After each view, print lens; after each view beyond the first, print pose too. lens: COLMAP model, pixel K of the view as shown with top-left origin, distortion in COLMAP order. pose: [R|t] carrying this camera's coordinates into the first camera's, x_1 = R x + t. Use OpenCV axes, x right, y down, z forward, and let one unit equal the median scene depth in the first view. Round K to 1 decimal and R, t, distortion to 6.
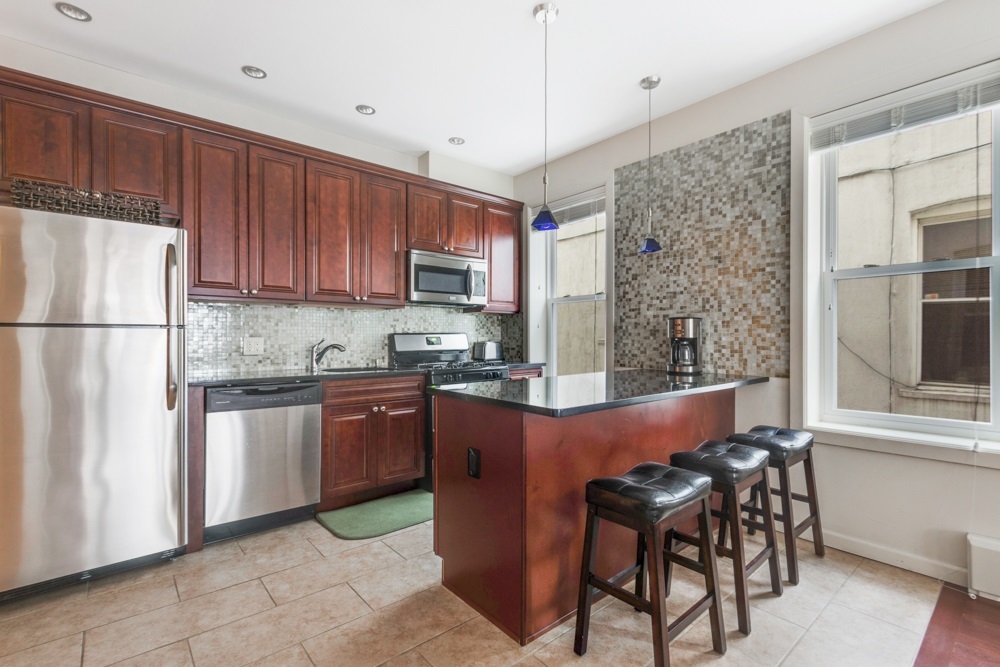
lens RADIAL K [[446.0, 0, 501.9], [0, 446.0, 336.8], [0, 0, 1]] dist [0.000980, 0.000040]
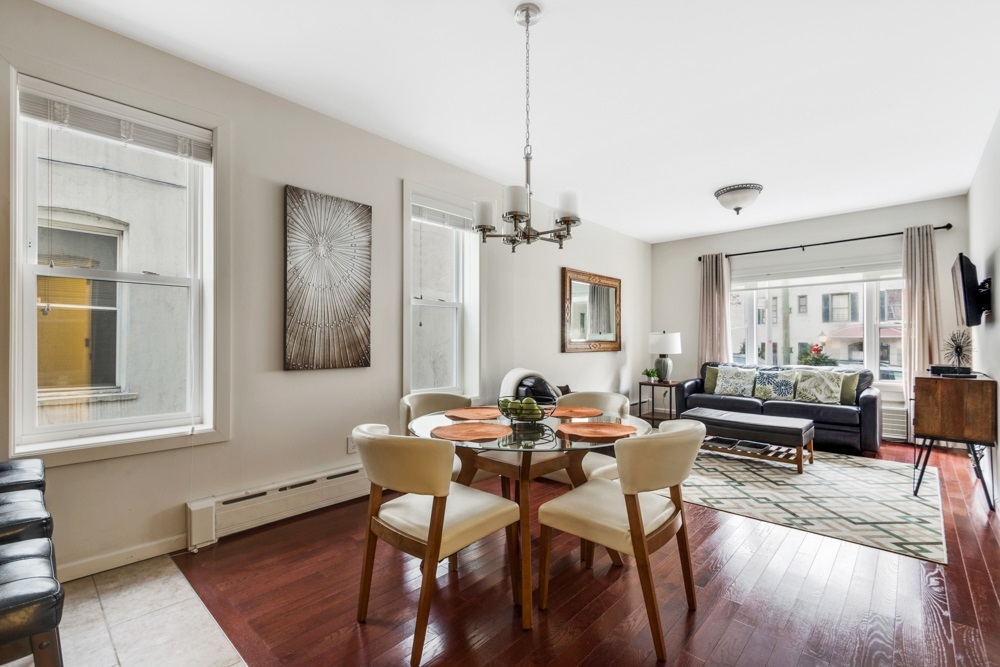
lens RADIAL K [[446.0, 0, 503.1], [0, 446.0, 337.9], [0, 0, 1]] dist [0.000980, 0.000040]
pose [[-0.119619, 0.011565, 0.992752, -0.269339], [-0.003008, 0.999923, -0.012011, 0.000097], [-0.992815, -0.004423, -0.119575, 0.281588]]
